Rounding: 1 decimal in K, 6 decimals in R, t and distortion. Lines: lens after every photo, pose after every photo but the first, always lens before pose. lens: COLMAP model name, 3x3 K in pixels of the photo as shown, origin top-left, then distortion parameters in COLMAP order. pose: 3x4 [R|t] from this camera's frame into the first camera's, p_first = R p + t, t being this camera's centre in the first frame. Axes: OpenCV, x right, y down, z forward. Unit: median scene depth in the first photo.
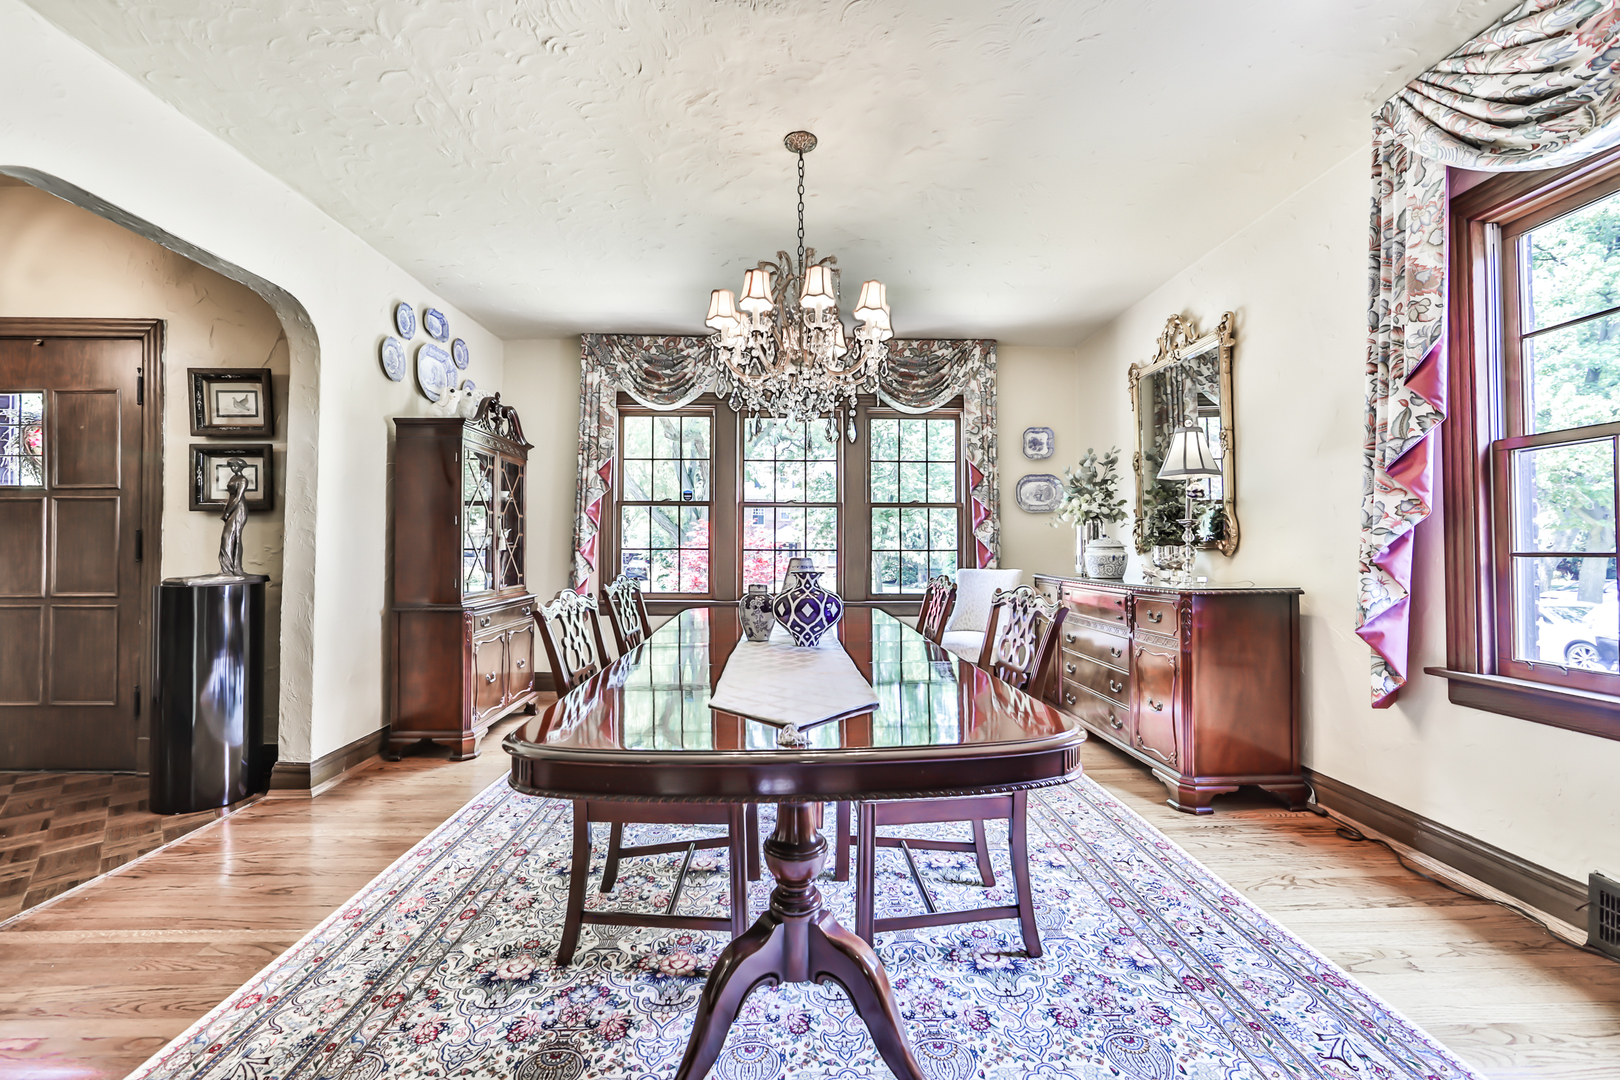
lens RADIAL K [[636.3, 0, 799.8], [0, 636.3, 539.3], [0, 0, 1]] dist [-0.014466, 0.003473]
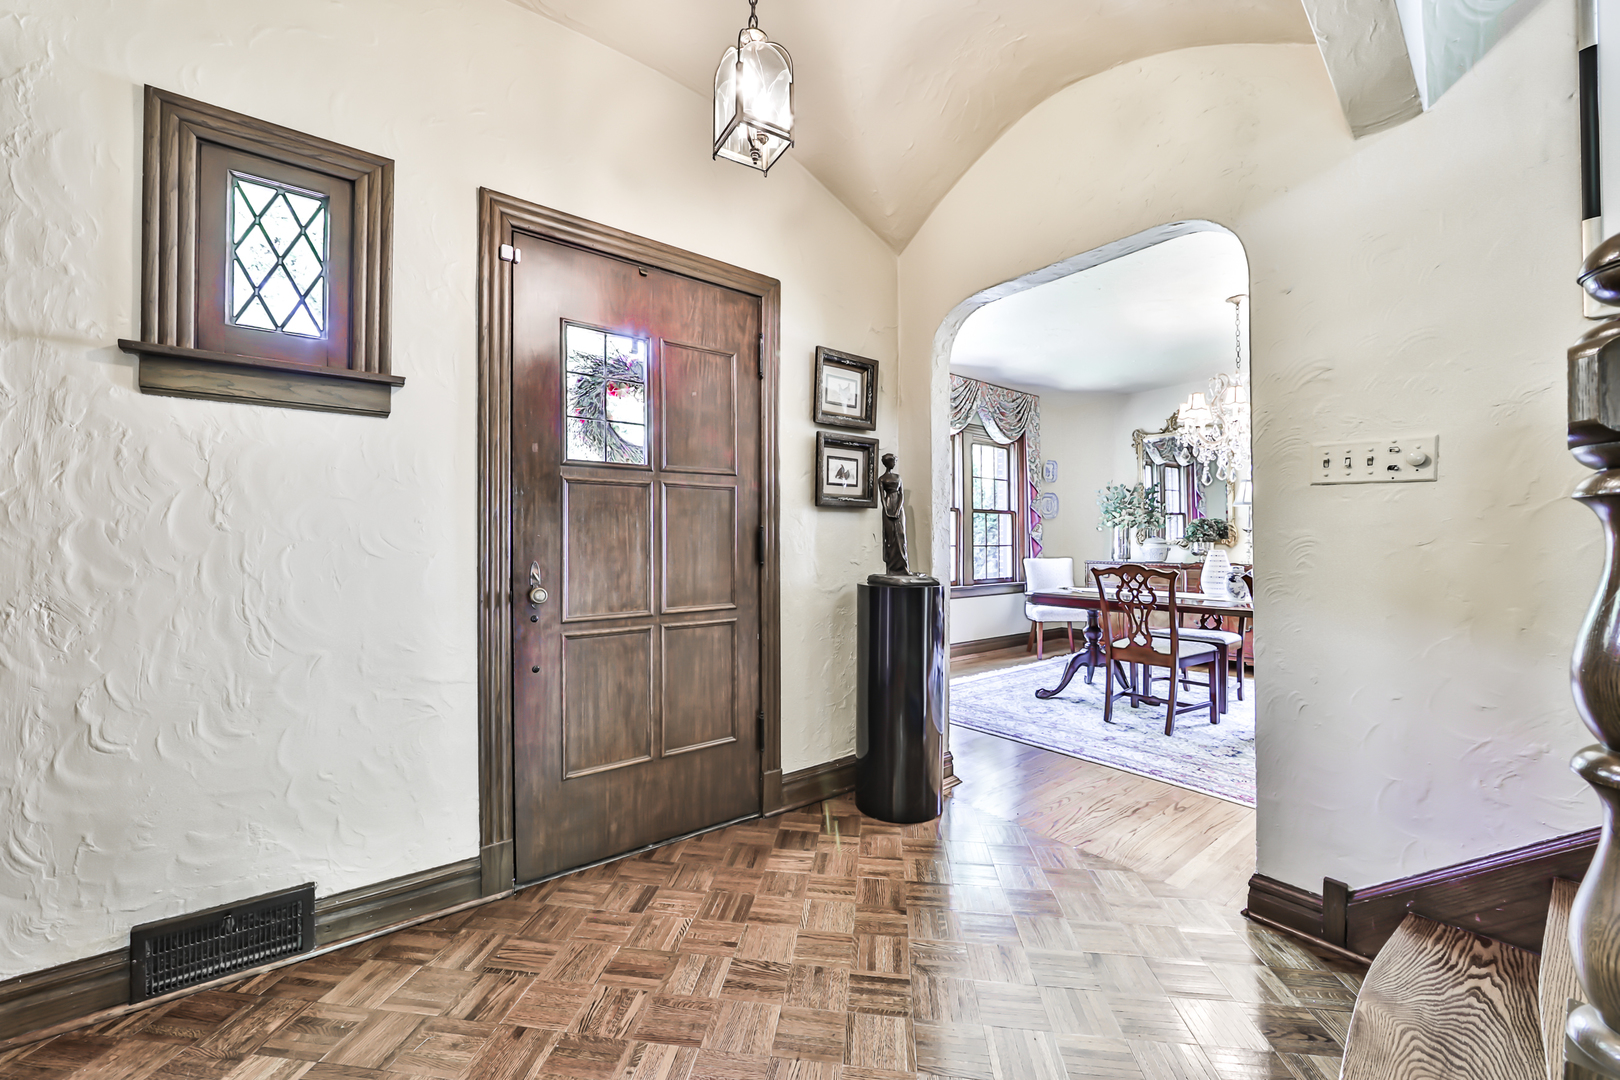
lens RADIAL K [[636.3, 0, 799.8], [0, 636.3, 539.3], [0, 0, 1]] dist [-0.014466, 0.003473]
pose [[0.812607, 0.001451, 0.582811, -1.498468], [-0.010337, 0.999875, 0.011923, -0.008944], [-0.582721, -0.015713, 0.812520, 0.282567]]
